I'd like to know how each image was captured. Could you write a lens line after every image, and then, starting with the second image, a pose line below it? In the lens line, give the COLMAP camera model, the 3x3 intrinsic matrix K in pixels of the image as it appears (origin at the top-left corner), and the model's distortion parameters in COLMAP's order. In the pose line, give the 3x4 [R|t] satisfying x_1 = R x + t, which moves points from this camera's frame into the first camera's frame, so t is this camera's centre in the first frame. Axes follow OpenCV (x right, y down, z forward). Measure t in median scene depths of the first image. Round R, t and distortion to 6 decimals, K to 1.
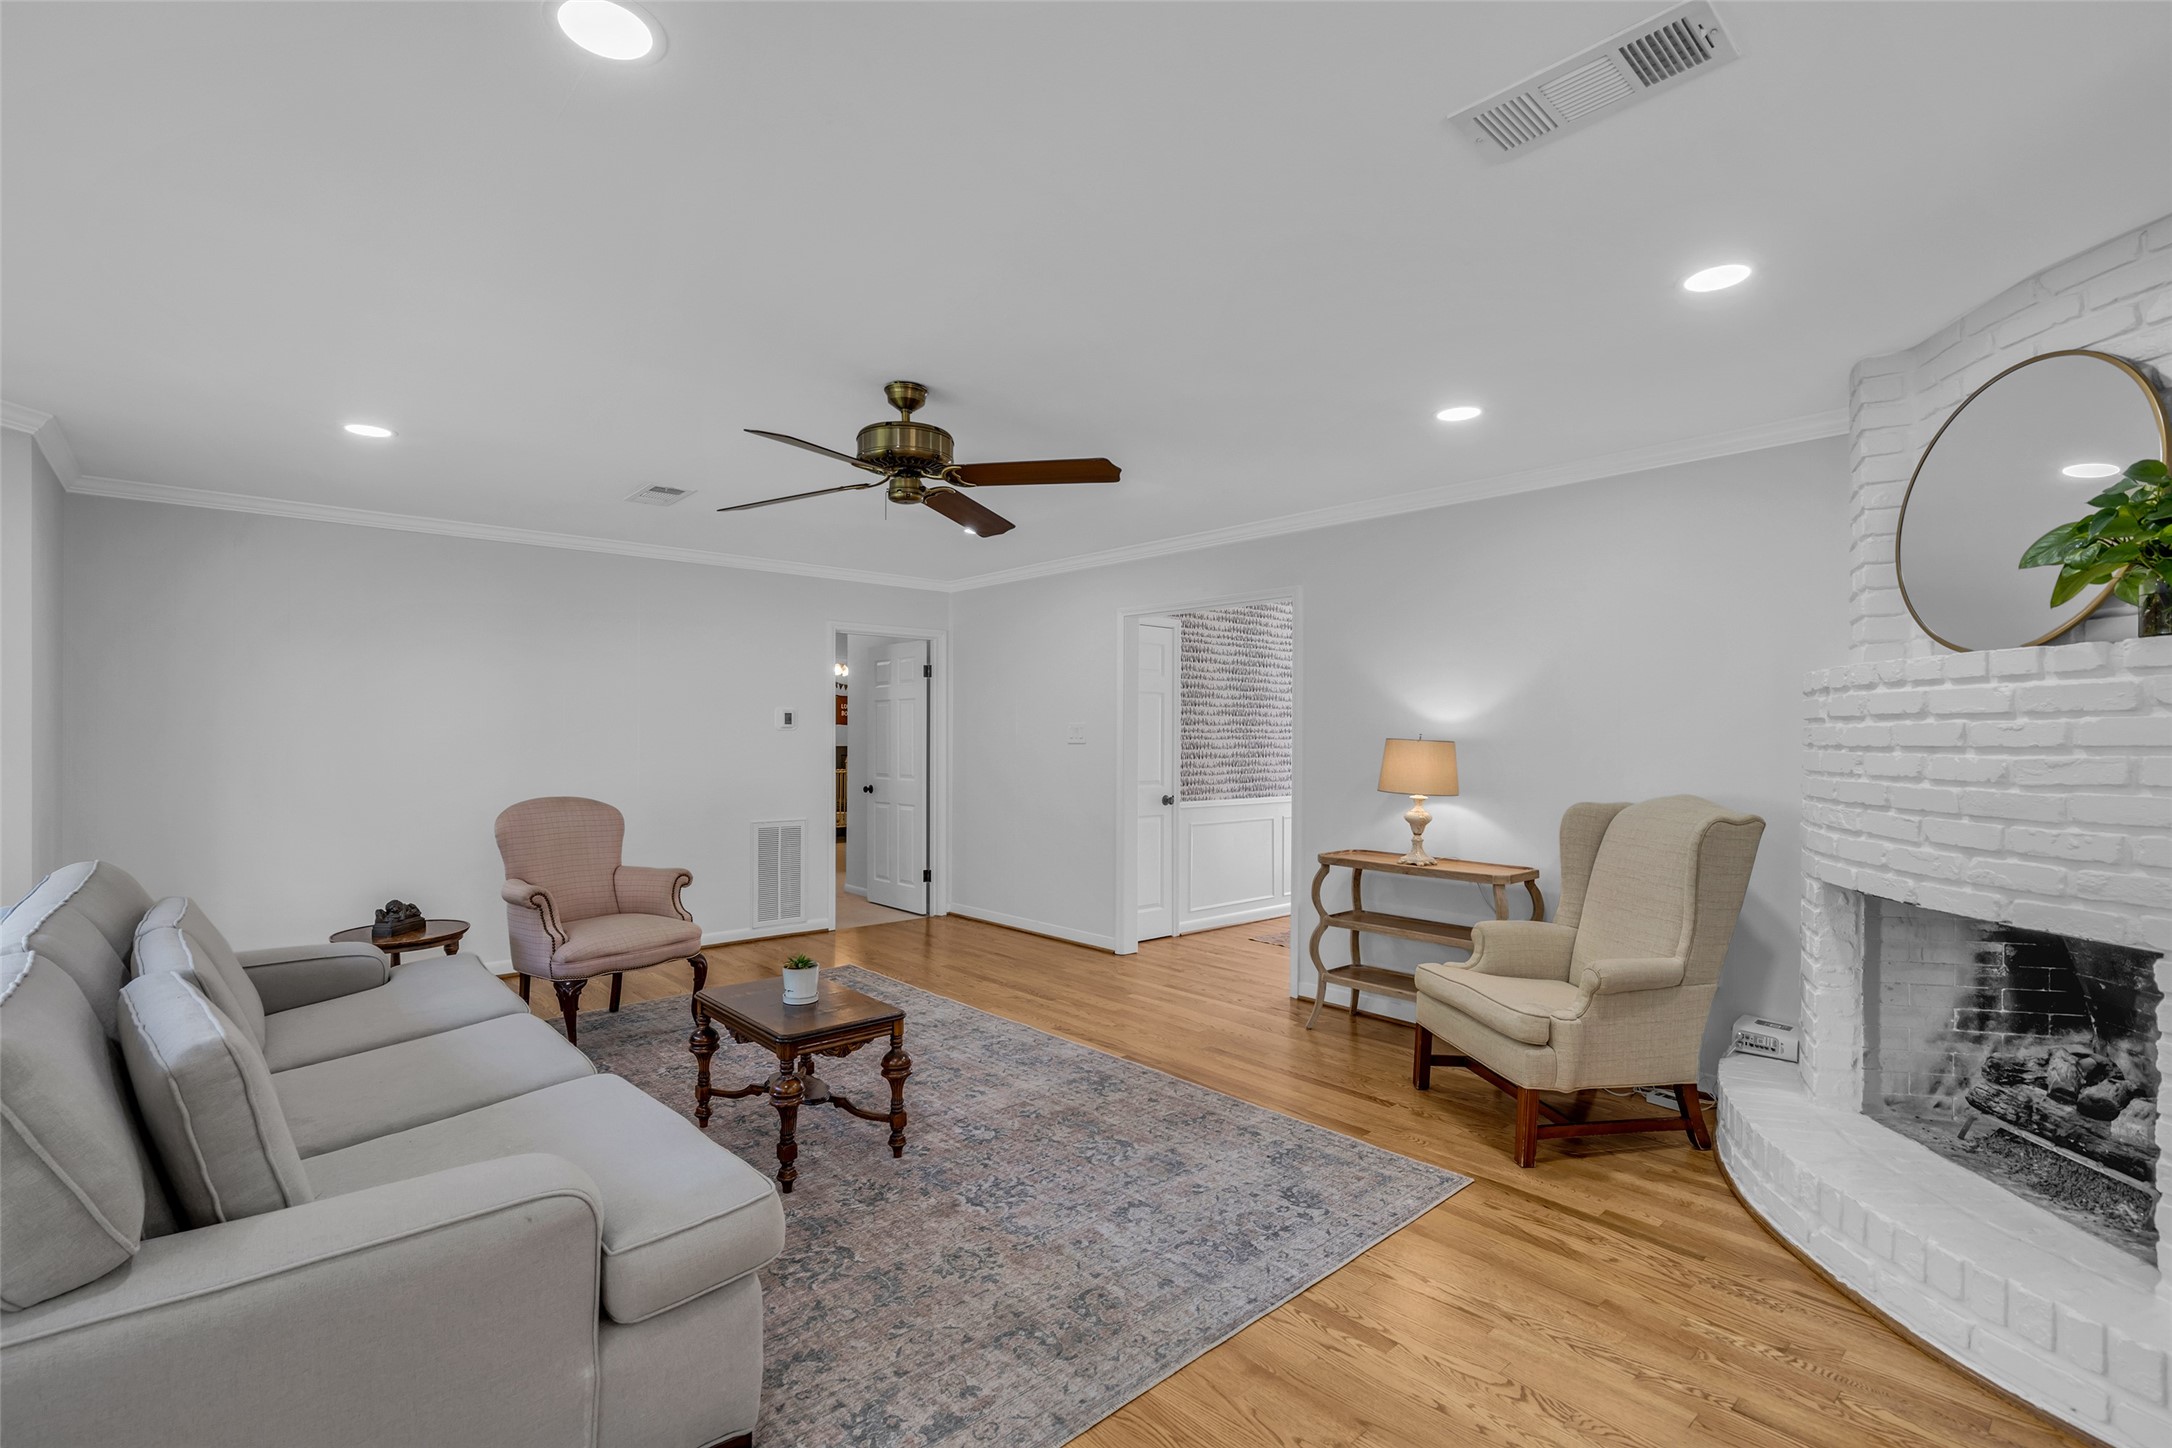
lens RADIAL K [[1003.0, 0, 1093.1], [0, 1003.0, 731.2], [0, 0, 1]] dist [-0.011462, 0.000927]
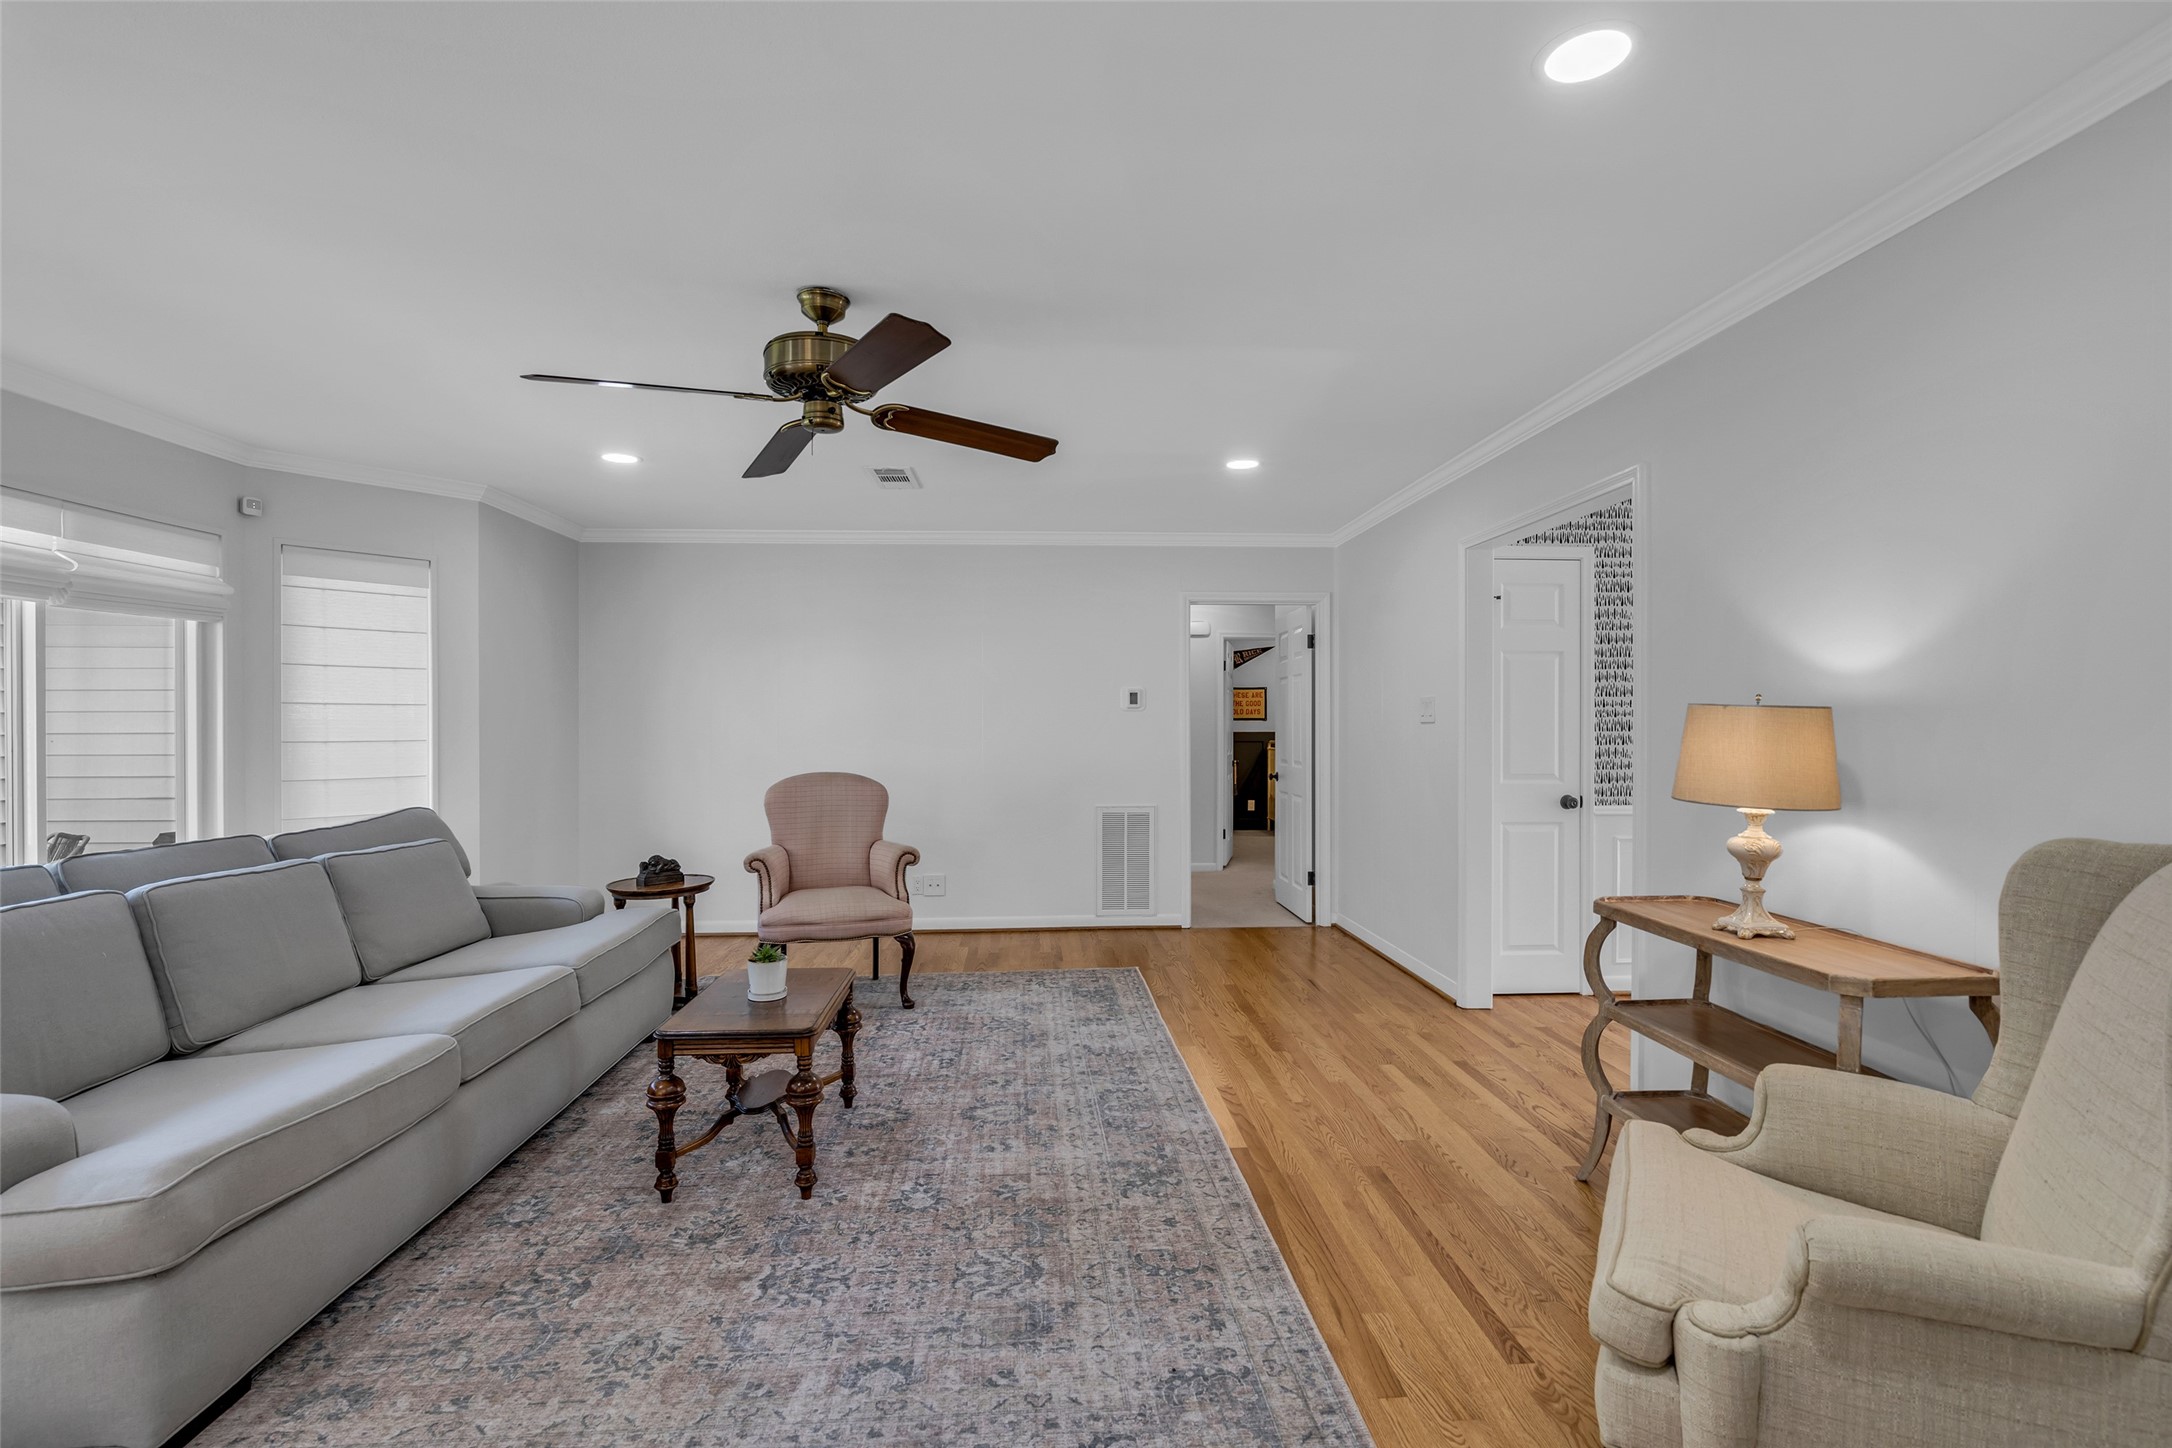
lens RADIAL K [[1004.1, 0, 1086.0], [0, 1004.1, 724.0], [0, 0, 1]] dist [-0.009469, 0.000934]
pose [[0.779184, -0.005057, -0.626775, 0.417085], [0.007083, 0.999975, 0.000737, 0.017115], [0.626756, -0.005013, 0.779200, 0.382878]]
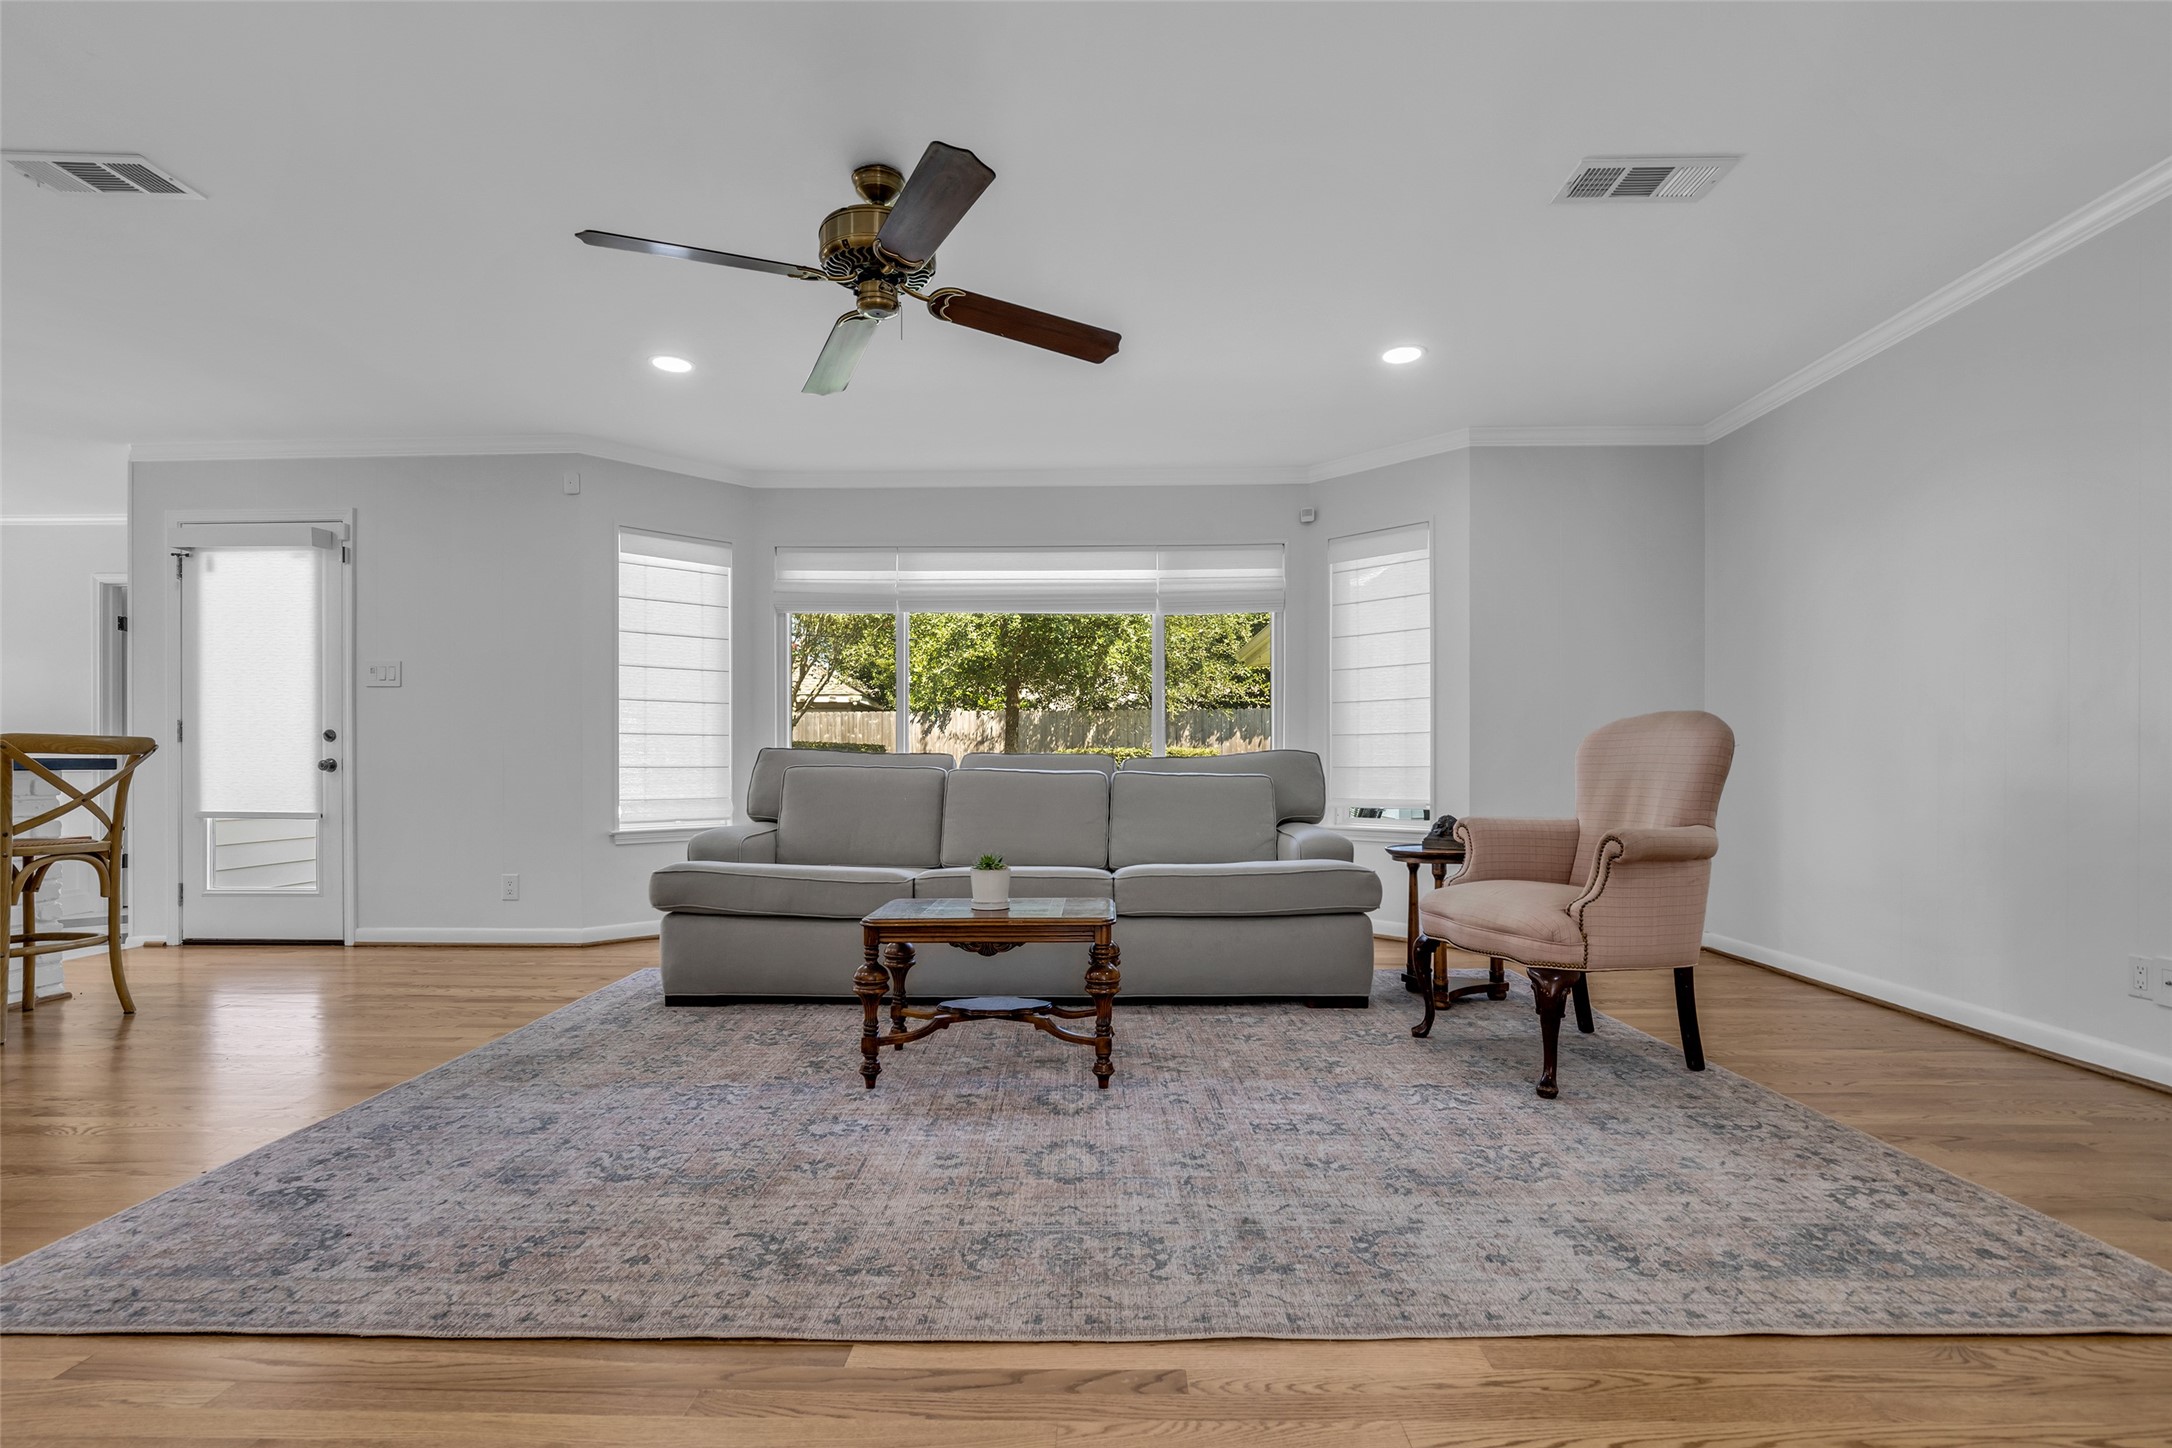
lens RADIAL K [[1012.2, 0, 1088.2], [0, 1012.2, 769.7], [0, 0, 1]] dist [-0.013326, 0.001015]
pose [[-0.689710, 0.000225, -0.724085, 0.240147], [0.002502, 0.999995, -0.002073, 0.121602], [0.724081, -0.003241, -0.689707, 1.368934]]
